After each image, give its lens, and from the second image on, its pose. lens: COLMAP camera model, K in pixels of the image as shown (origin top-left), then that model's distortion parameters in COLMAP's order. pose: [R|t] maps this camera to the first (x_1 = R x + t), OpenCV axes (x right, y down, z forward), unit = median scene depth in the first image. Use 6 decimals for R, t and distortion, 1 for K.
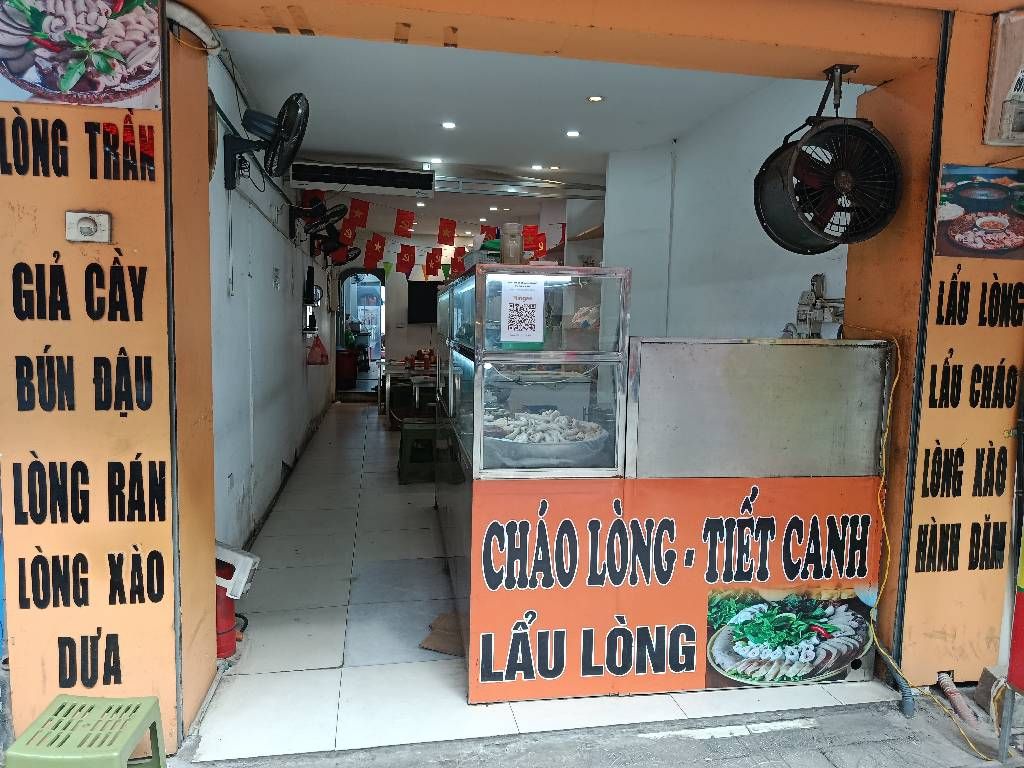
lens RADIAL K [[724.4, 0, 512.0], [0, 724.4, 384.0], [0, 0, 1]] dist [0.031013, -0.051594]
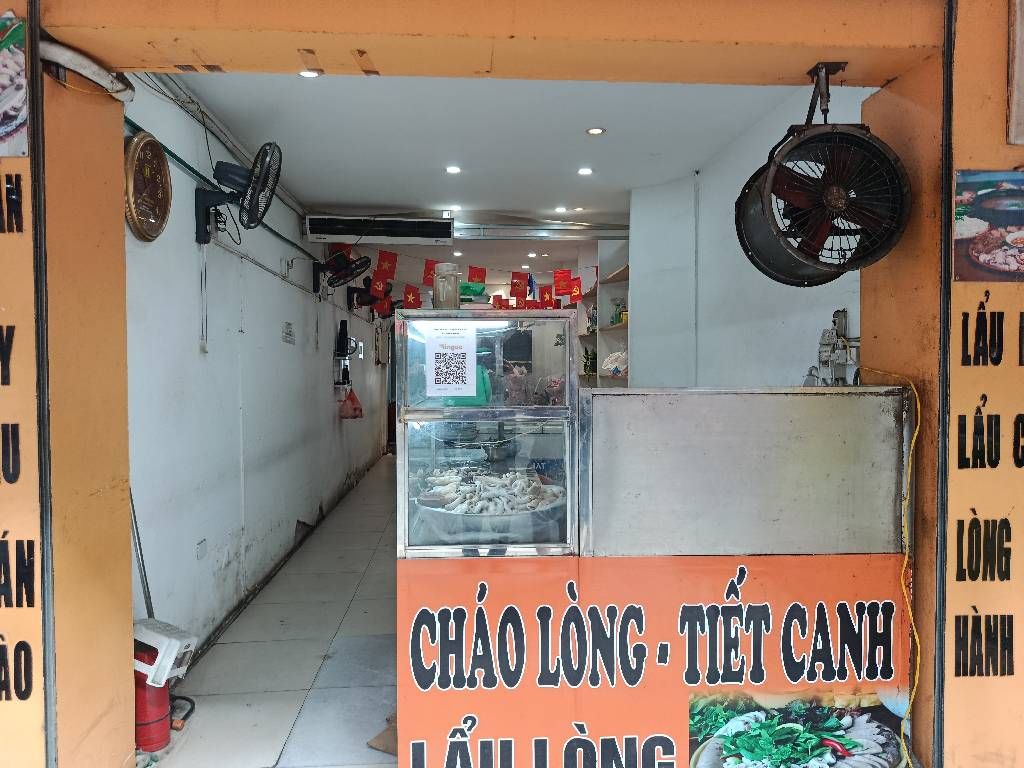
lens RADIAL K [[722.2, 0, 512.0], [0, 722.2, 384.0], [0, 0, 1]] dist [-0.004819, -0.002872]
pose [[0.992988, -0.022456, -0.116063, 0.174658], [0.014873, 0.997722, -0.065792, -0.015640], [0.117276, 0.063605, 0.991060, 0.144931]]
